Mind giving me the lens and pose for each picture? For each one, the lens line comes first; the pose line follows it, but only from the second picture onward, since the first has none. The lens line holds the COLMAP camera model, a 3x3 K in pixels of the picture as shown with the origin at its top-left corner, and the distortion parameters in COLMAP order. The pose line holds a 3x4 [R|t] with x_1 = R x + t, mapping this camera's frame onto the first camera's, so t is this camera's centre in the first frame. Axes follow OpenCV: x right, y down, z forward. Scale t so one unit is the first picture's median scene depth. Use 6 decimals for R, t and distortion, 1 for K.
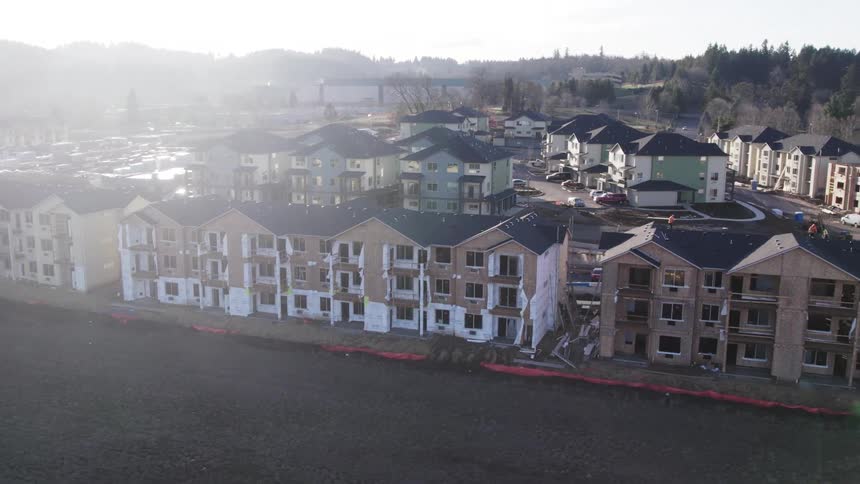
lens RADIAL K [[781.3, 0, 430.0], [0, 781.3, 242.0], [0, 0, 1]] dist [-0.039543, -0.021072]
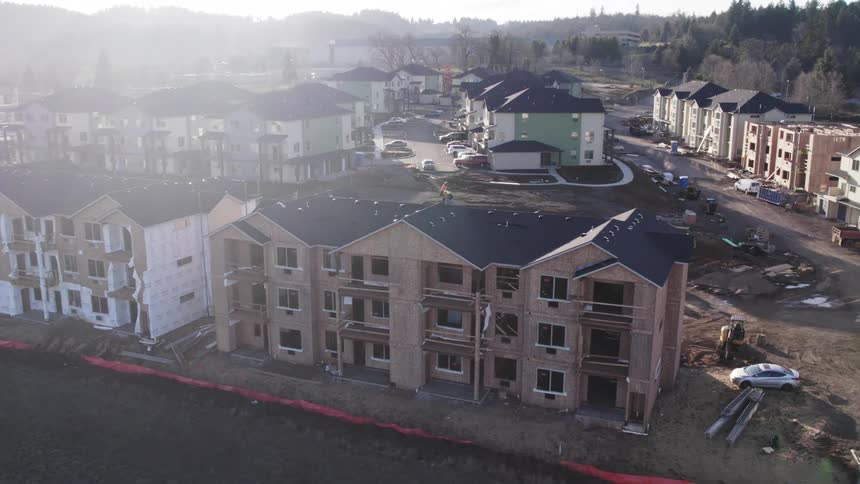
lens RADIAL K [[781.3, 0, 430.0], [0, 781.3, 242.0], [0, 0, 1]] dist [-0.039543, -0.021072]
pose [[0.997979, 0.007253, -0.063125, 0.224412], [-0.004346, 0.998929, 0.046054, -0.003406], [0.063392, -0.045687, 0.996942, 0.088802]]
